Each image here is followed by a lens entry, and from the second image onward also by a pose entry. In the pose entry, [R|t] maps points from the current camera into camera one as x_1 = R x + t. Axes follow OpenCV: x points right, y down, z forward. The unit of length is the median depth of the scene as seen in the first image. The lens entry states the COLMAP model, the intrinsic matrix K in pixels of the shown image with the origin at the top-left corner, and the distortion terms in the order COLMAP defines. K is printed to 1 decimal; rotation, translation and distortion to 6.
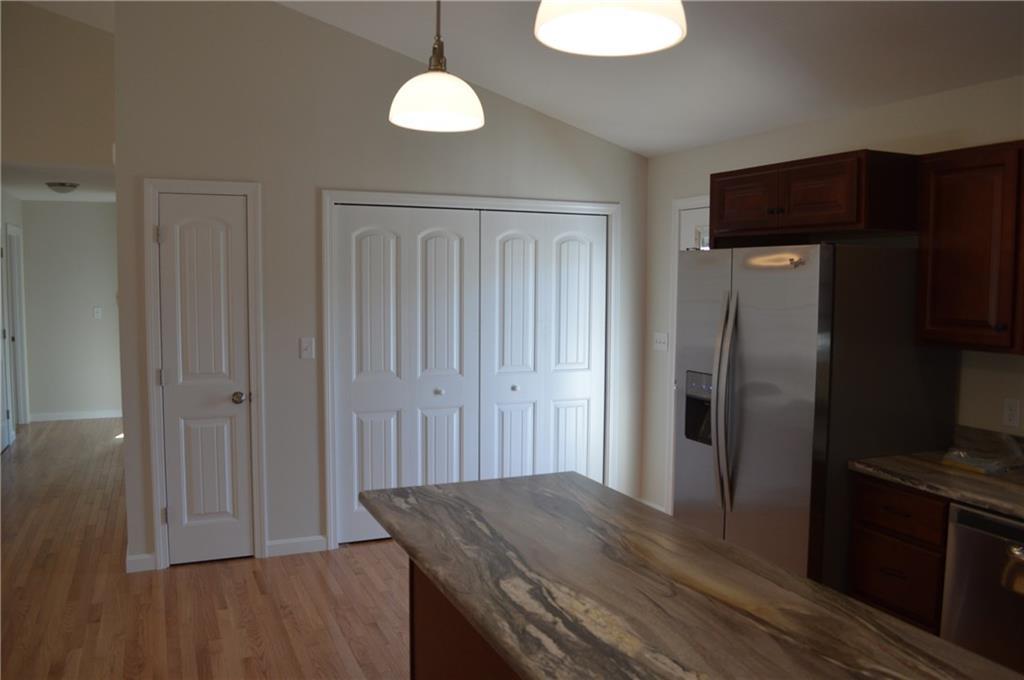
lens RADIAL K [[818.2, 0, 512.0], [0, 818.2, 340.0], [0, 0, 1]] dist [-0.064165, 0.004974]
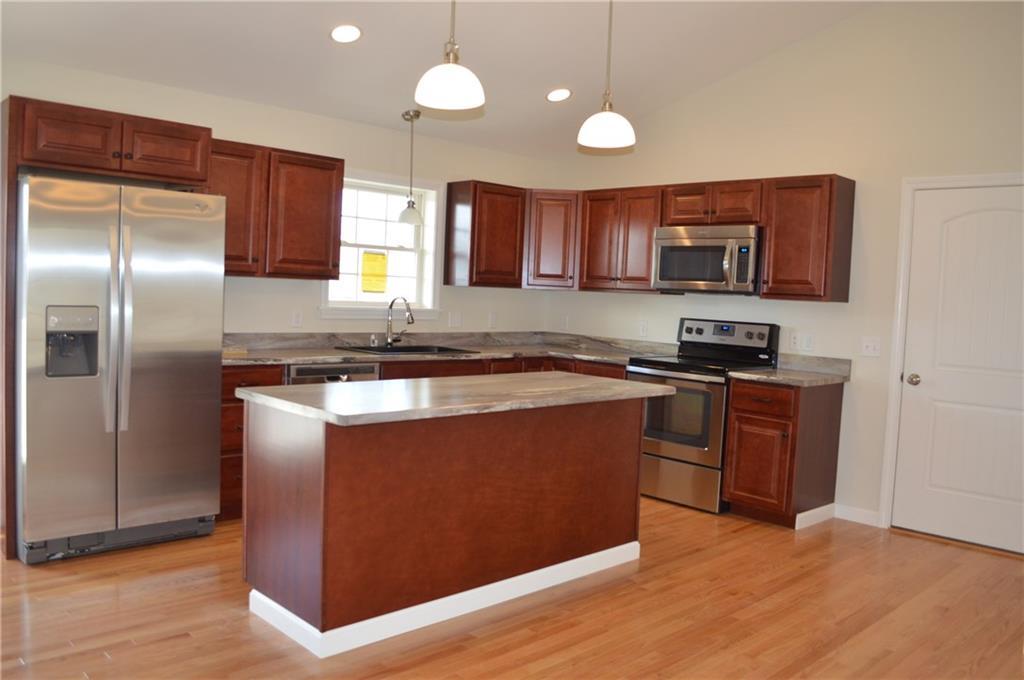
lens RADIAL K [[818.2, 0, 512.0], [0, 818.2, 340.0], [0, 0, 1]] dist [-0.064165, 0.004974]
pose [[-0.350436, -0.081657, 0.933020, -1.108072], [0.022595, 0.995165, 0.095583, -0.000054], [-0.936314, 0.054577, -0.346896, 1.090444]]
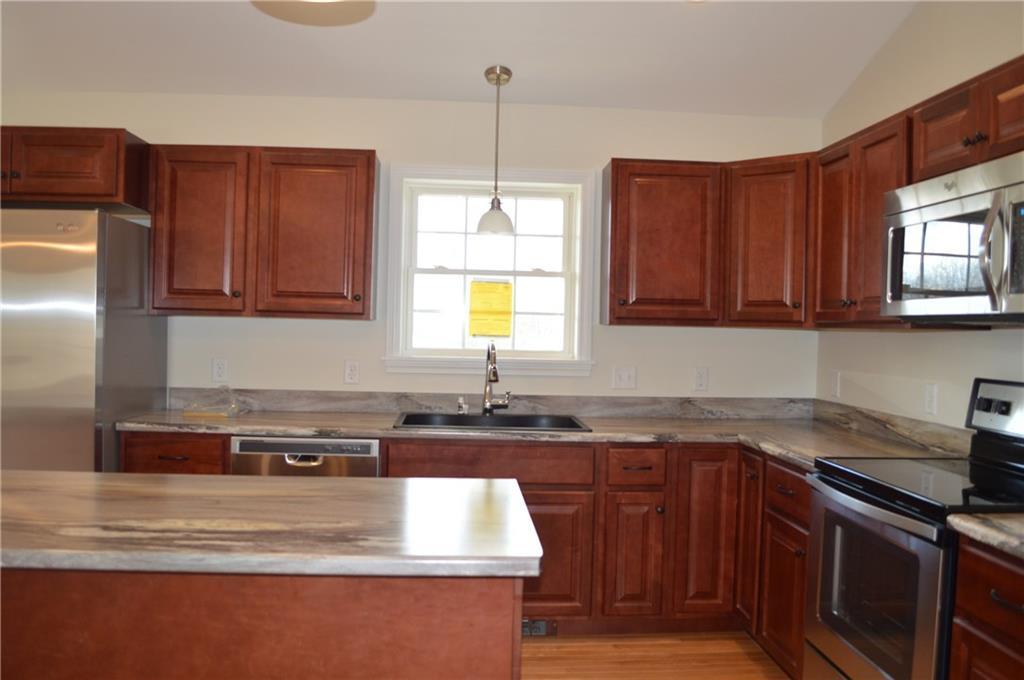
lens RADIAL K [[818.2, 0, 512.0], [0, 818.2, 340.0], [0, 0, 1]] dist [-0.064165, 0.004974]
pose [[0.340224, -0.017345, 0.940185, -0.421616], [0.051987, 0.998648, -0.000389, 0.076636], [-0.938906, 0.049010, 0.340665, 0.177062]]
